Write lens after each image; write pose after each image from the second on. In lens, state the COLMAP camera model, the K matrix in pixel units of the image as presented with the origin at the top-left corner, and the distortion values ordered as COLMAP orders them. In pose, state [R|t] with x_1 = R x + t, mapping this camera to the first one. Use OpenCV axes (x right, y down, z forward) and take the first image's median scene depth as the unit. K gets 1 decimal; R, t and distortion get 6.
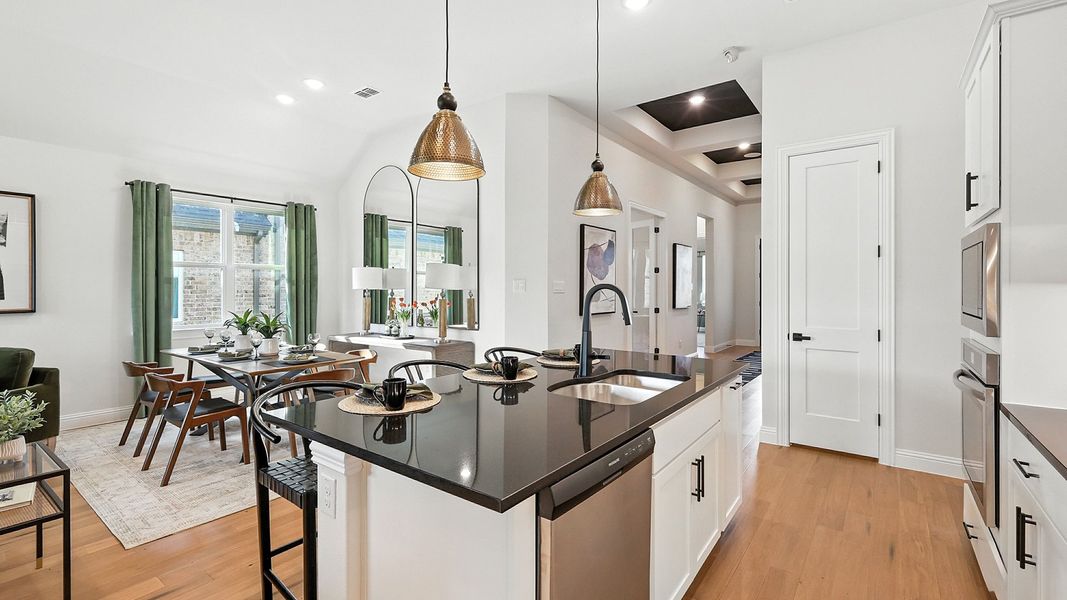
lens RADIAL K [[467.9, 0, 531.9], [0, 467.9, 287.8], [0, 0, 1]] dist [0.001255, 0.000109]
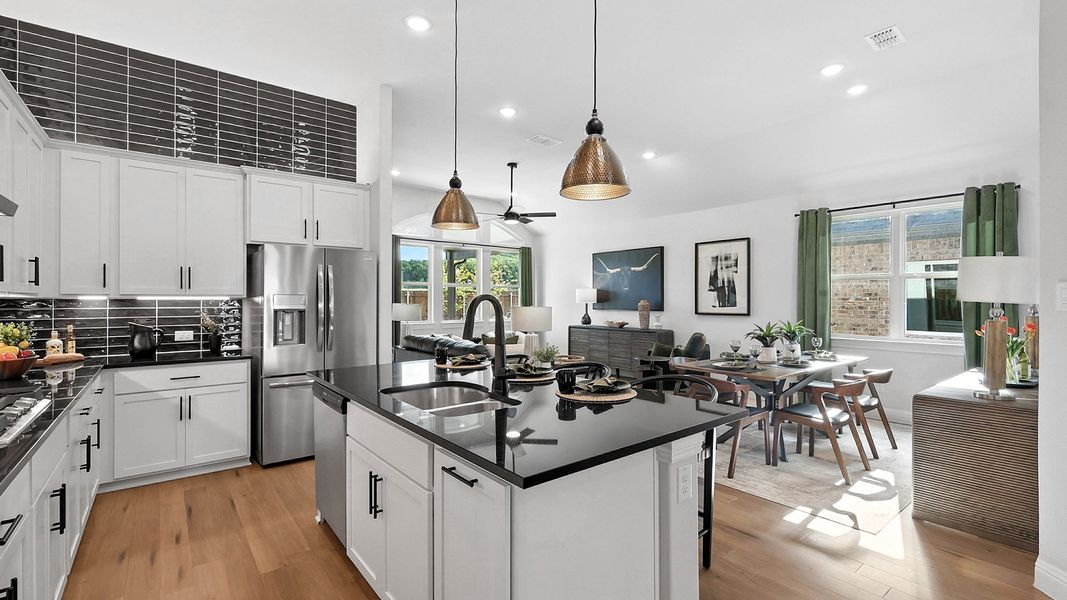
lens RADIAL K [[465.3, 0, 539.1], [0, 465.3, 298.7], [0, 0, 1]] dist [-0.000357, -0.000068]
pose [[-0.239721, -0.001267, -0.970841, 0.552868], [-0.000432, 0.999999, -0.001198, -0.000085], [0.970842, 0.000132, -0.239722, 0.704566]]
